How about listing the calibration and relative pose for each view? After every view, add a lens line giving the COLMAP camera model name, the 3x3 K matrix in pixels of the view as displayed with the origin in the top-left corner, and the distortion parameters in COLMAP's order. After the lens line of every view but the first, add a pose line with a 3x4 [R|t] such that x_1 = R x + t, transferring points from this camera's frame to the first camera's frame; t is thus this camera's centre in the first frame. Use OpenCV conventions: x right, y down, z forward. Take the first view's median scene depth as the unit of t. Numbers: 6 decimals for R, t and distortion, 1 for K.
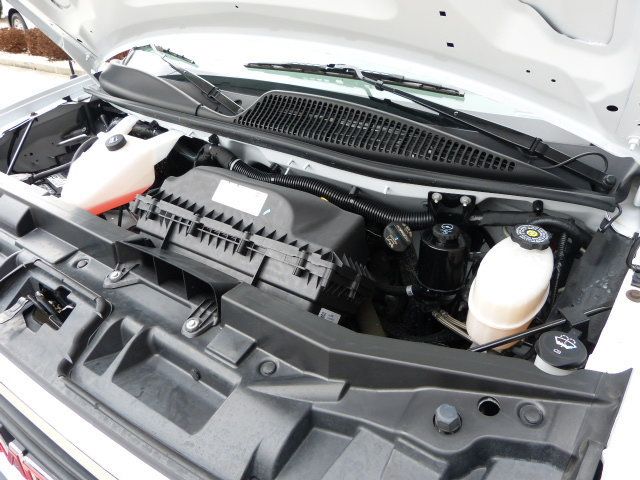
lens RADIAL K [[476.6, 0, 320.0], [0, 476.6, 240.0], [0, 0, 1]] dist [-0.055434, 0.055395]
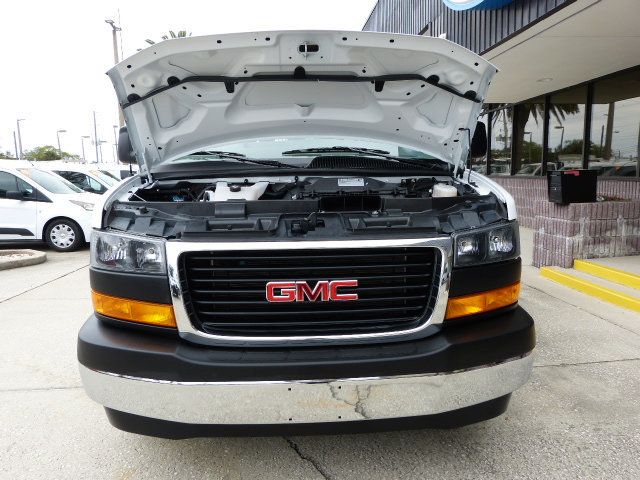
lens RADIAL K [[476.6, 0, 320.0], [0, 476.6, 240.0], [0, 0, 1]] dist [-0.055434, 0.055395]
pose [[0.772674, -0.088895, 0.628548, -1.604719], [0.324639, 0.906209, -0.270915, 0.684904], [-0.545513, 0.413380, 0.729063, -0.501322]]
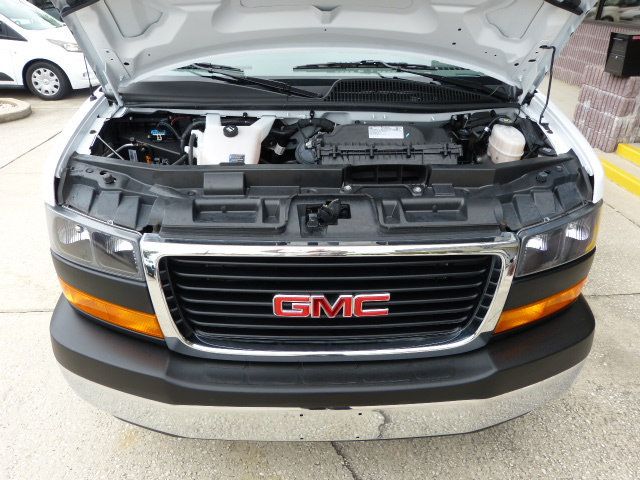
lens RADIAL K [[476.6, 0, 320.0], [0, 476.6, 240.0], [0, 0, 1]] dist [-0.055434, 0.055395]
pose [[0.786267, -0.281125, 0.550231, -1.276112], [0.295253, 0.953199, 0.065100, 0.094232], [-0.542780, 0.111272, 0.832471, -0.283184]]
